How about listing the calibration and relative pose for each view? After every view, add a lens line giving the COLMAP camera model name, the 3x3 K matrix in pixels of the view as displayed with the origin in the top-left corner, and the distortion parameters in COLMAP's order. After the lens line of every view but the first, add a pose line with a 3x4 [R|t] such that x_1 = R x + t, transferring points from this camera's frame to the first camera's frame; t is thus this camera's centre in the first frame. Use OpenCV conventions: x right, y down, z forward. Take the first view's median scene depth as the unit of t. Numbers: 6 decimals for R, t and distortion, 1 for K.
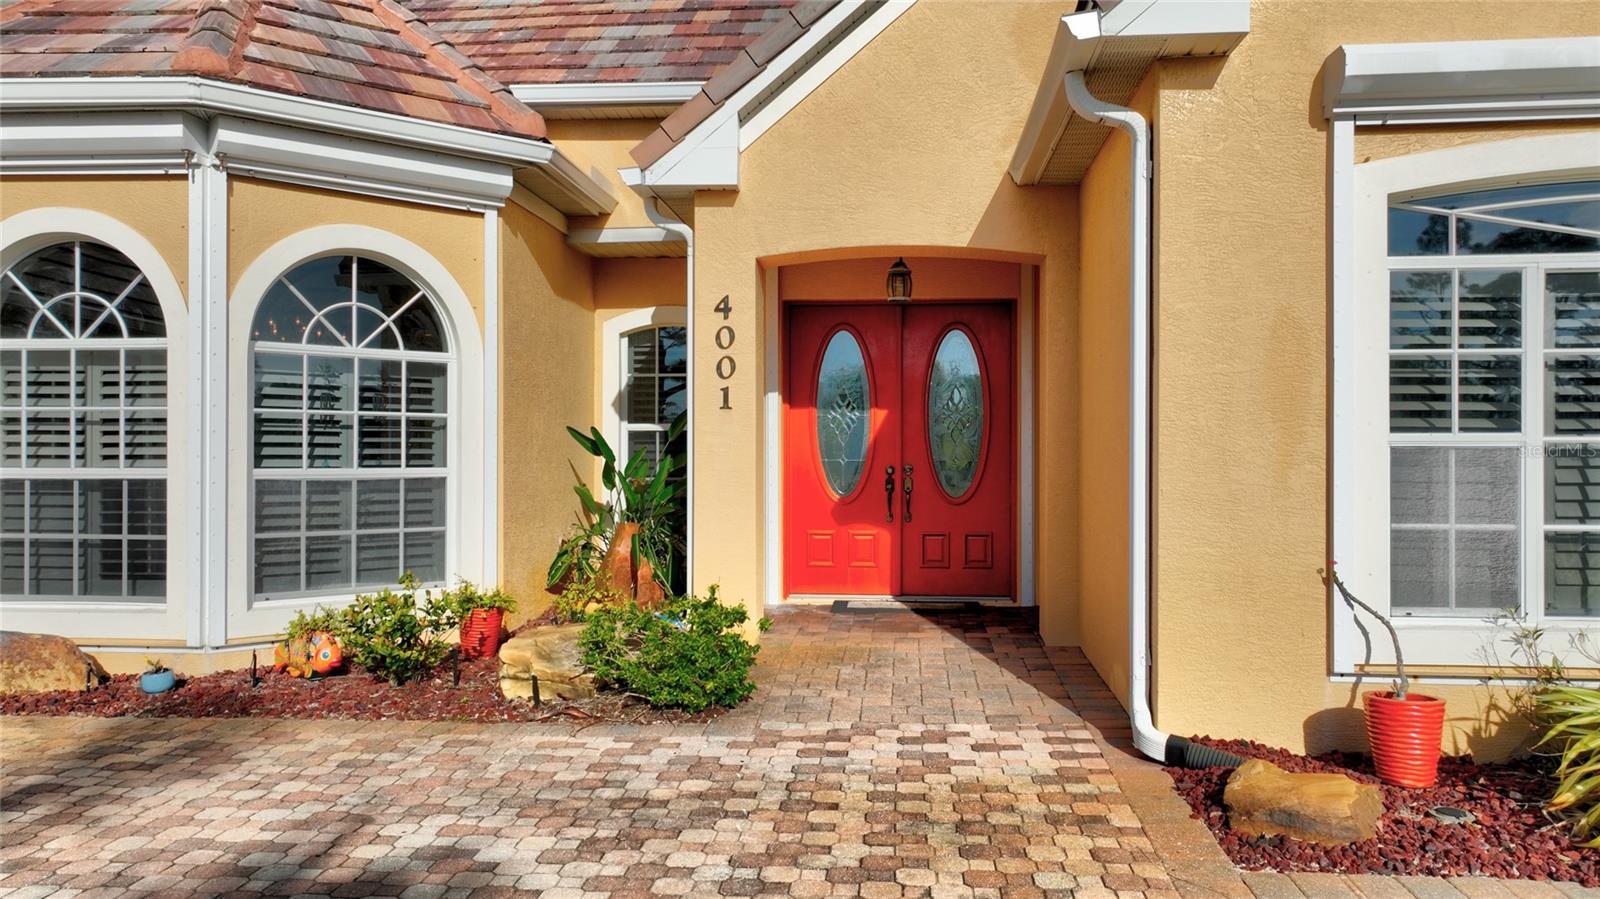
lens RADIAL K [[1215.5, 0, 800.0], [0, 1215.5, 449.5], [0, 0, 1]] dist [0.057795, 0.001959]
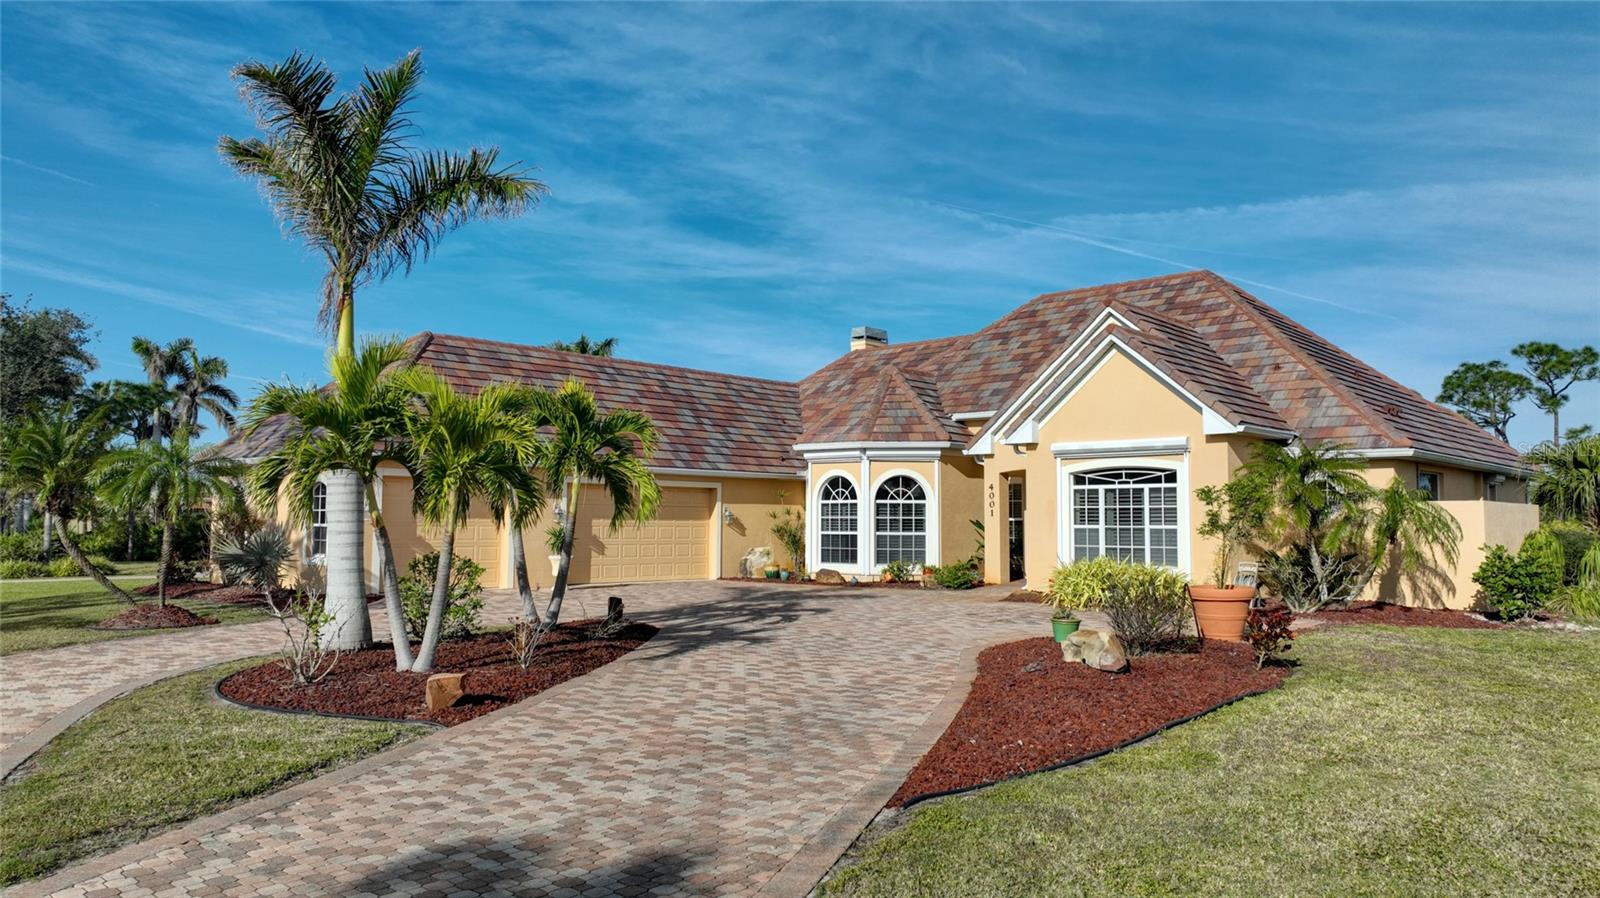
lens RADIAL K [[1215.5, 0, 800.0], [0, 1215.5, 449.0], [0, 0, 1]] dist [0.057795, 0.001959]
pose [[0.814032, -0.037530, -0.579606, 1.658918], [0.002726, 0.998146, -0.060801, -0.014976], [0.580814, 0.047914, 0.812625, -2.371222]]
